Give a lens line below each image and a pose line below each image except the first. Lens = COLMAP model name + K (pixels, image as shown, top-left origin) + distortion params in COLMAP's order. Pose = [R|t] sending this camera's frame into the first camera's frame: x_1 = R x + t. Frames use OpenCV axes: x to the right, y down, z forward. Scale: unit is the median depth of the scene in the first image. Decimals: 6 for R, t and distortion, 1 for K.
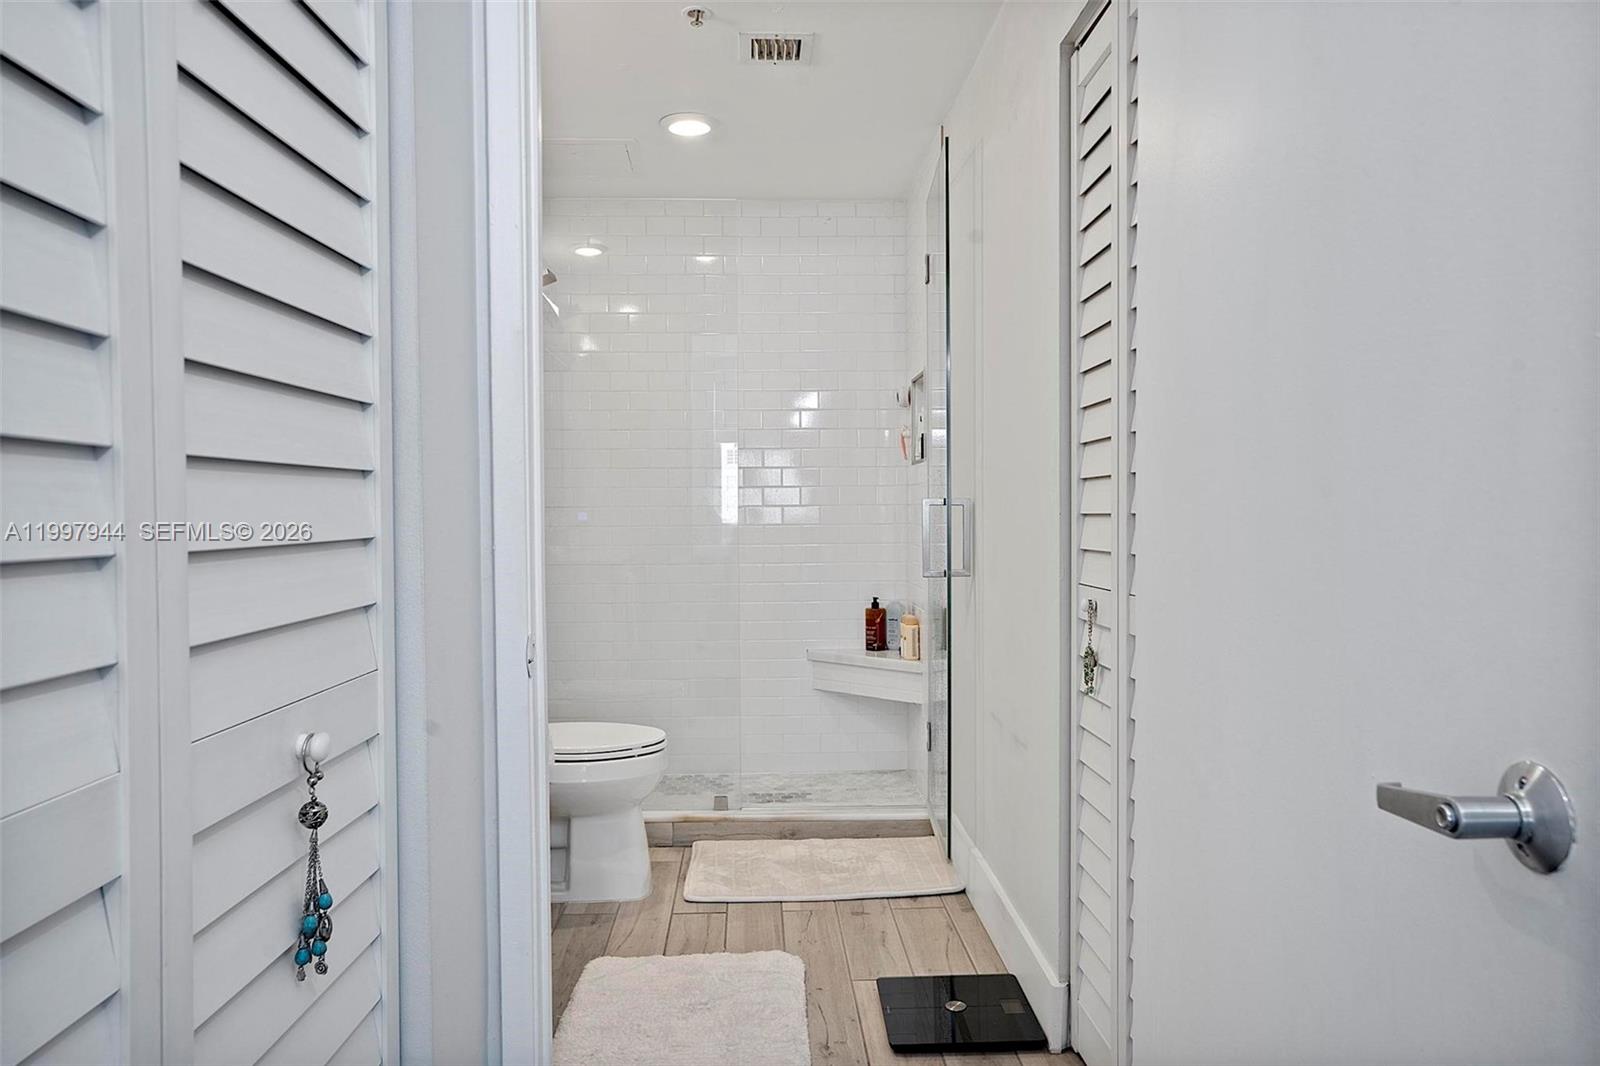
lens RADIAL K [[1151.6, 0, 801.8], [0, 1151.6, 530.2], [0, 0, 1]] dist [-0.002195, -0.000270]
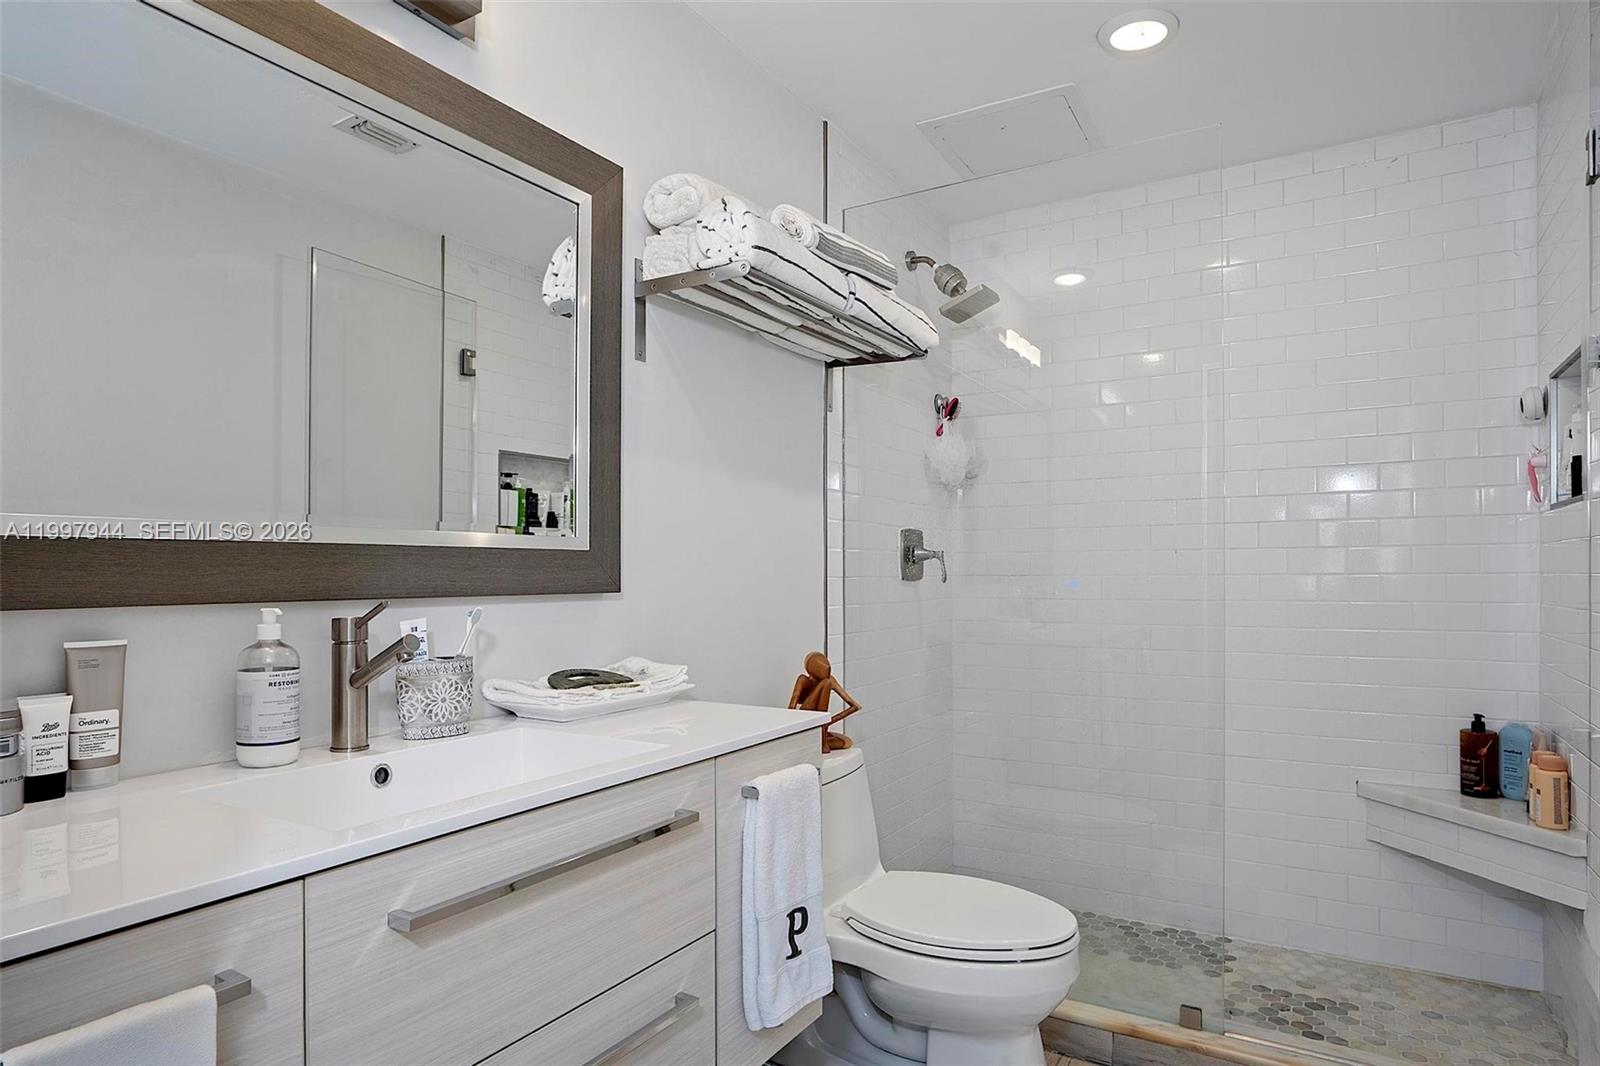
lens RADIAL K [[939.7, 0, 786.0], [0, 939.7, 570.9], [0, 0, 1]] dist [0.000483, 0.007334]
pose [[0.836084, -0.001062, -0.548600, 0.029699], [-0.004675, 0.999948, -0.009060, -0.016455], [0.548582, 0.010139, 0.836036, 0.348176]]
